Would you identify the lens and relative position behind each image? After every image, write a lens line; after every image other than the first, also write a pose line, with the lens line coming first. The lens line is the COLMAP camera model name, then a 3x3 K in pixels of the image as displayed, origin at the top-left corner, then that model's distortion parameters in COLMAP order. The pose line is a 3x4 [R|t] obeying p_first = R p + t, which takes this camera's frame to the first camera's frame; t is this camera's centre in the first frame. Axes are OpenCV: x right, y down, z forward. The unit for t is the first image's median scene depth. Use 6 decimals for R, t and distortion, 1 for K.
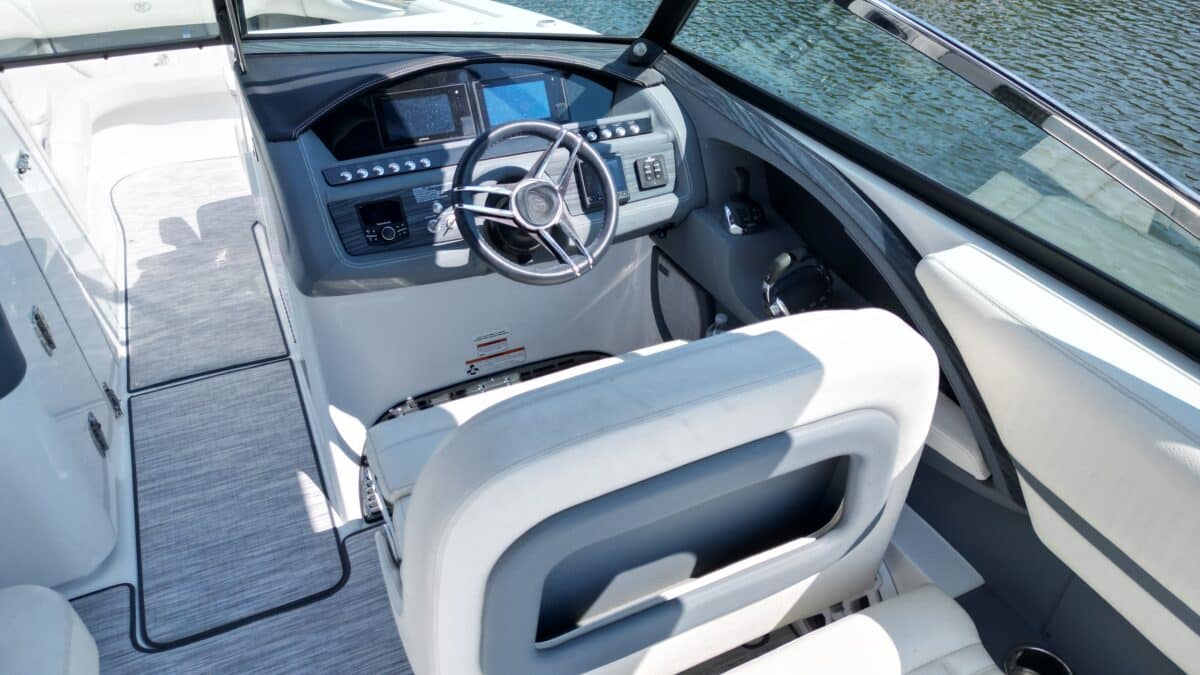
lens RADIAL K [[852.9, 0, 607.2], [0, 852.9, 341.1], [0, 0, 1]] dist [0.063484, -0.052185]
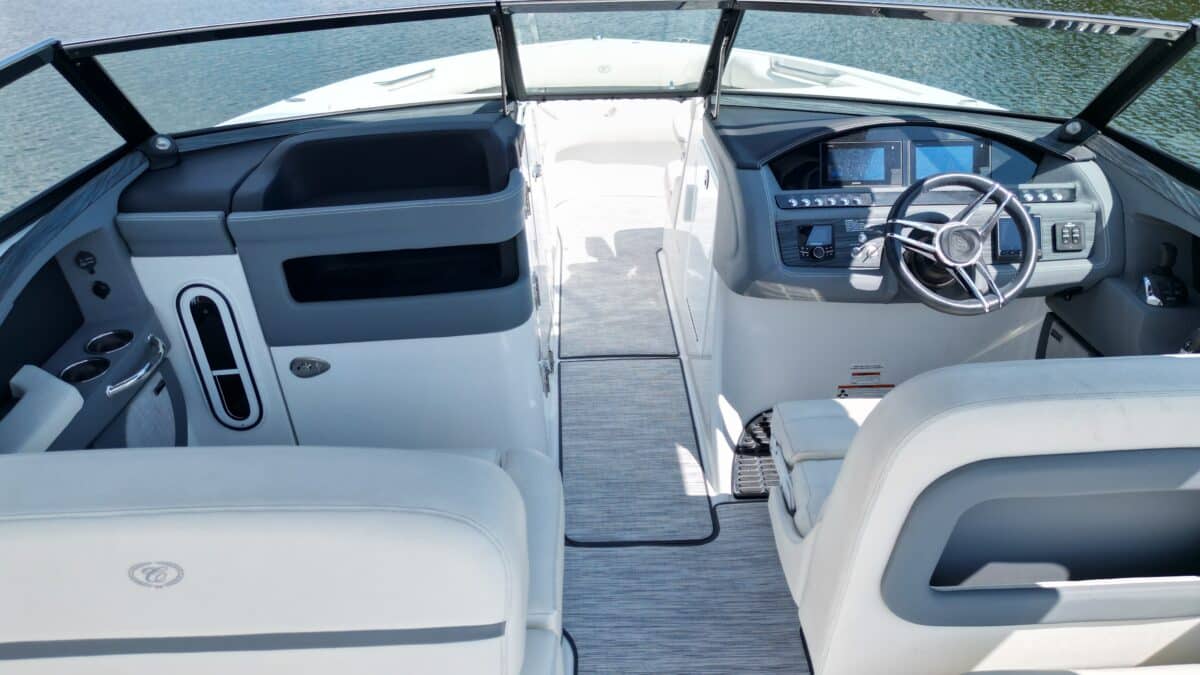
lens RADIAL K [[852.9, 0, 603.2], [0, 852.9, 334.3], [0, 0, 1]] dist [0.063484, -0.052185]
pose [[0.920068, 0.179706, -0.348110, -0.083470], [-0.214299, 0.974720, -0.063219, 0.111434], [0.327949, 0.132765, 0.935320, -0.180268]]
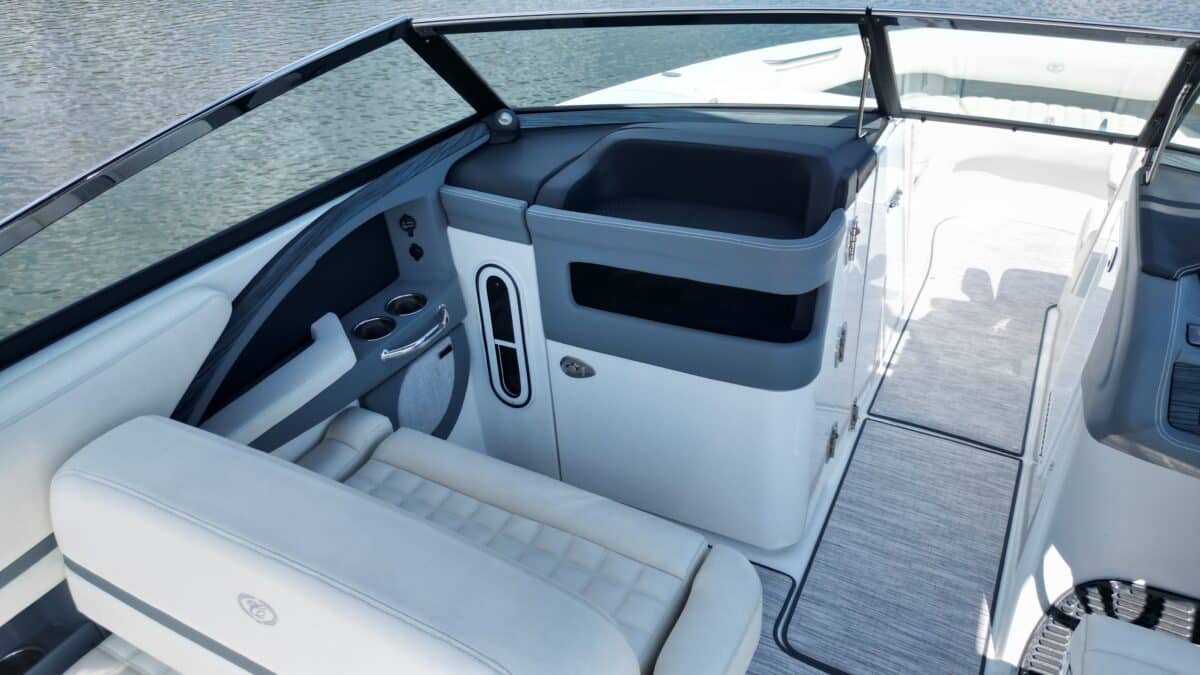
lens RADIAL K [[852.9, 0, 604.2], [0, 852.9, 334.9], [0, 0, 1]] dist [0.063484, -0.052185]
pose [[0.605863, 0.414110, -0.679296, -0.077504], [-0.441728, 0.885242, 0.145681, -0.048287], [0.661670, 0.211801, 0.719259, -0.018048]]
